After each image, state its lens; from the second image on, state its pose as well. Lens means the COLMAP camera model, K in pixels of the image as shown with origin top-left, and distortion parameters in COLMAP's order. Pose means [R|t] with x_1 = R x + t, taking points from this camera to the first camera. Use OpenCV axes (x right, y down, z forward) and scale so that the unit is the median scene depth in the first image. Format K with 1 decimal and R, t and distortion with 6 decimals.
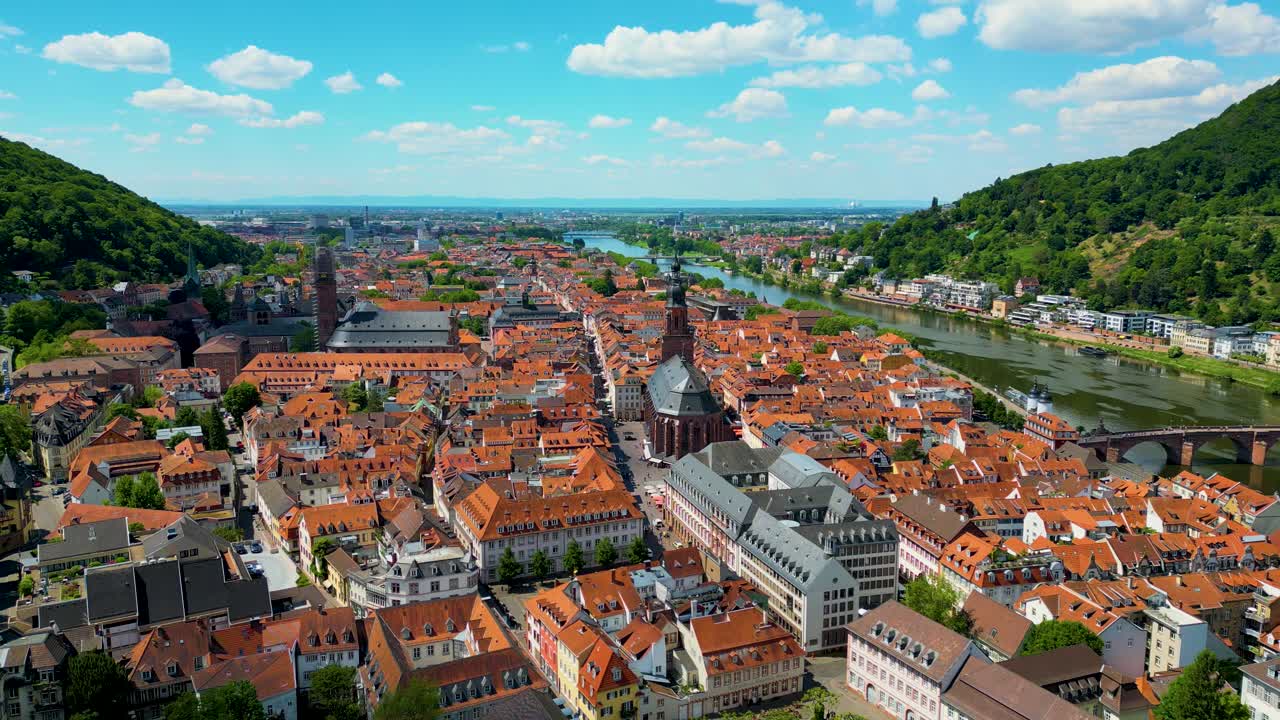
lens RADIAL K [[931.6, 0, 640.0], [0, 931.6, 360.0], [0, 0, 1]] dist [-0.003461, -0.003808]
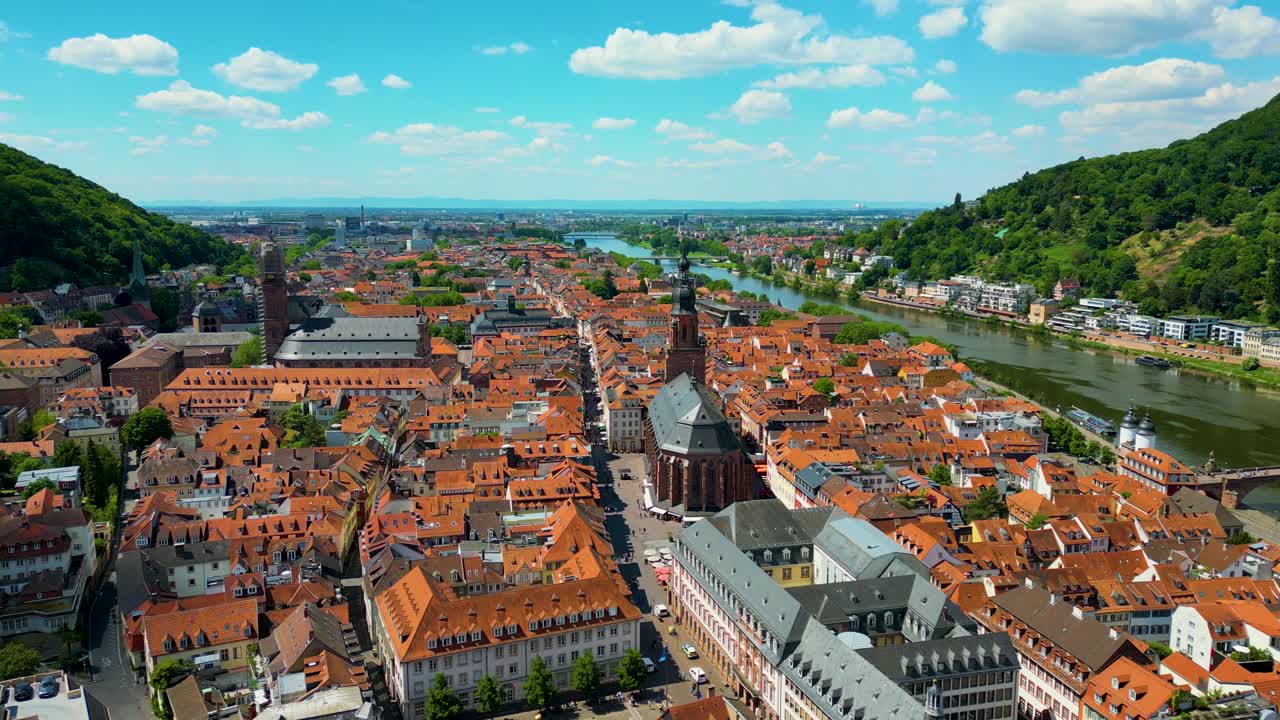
lens RADIAL K [[931.6, 0, 640.0], [0, 931.6, 360.0], [0, 0, 1]] dist [-0.003461, -0.003808]
pose [[0.999992, 0.000787, -0.003888, 0.003119], [-0.000794, 0.999998, -0.001892, -0.013359], [0.003887, 0.001895, 0.999991, 0.163050]]
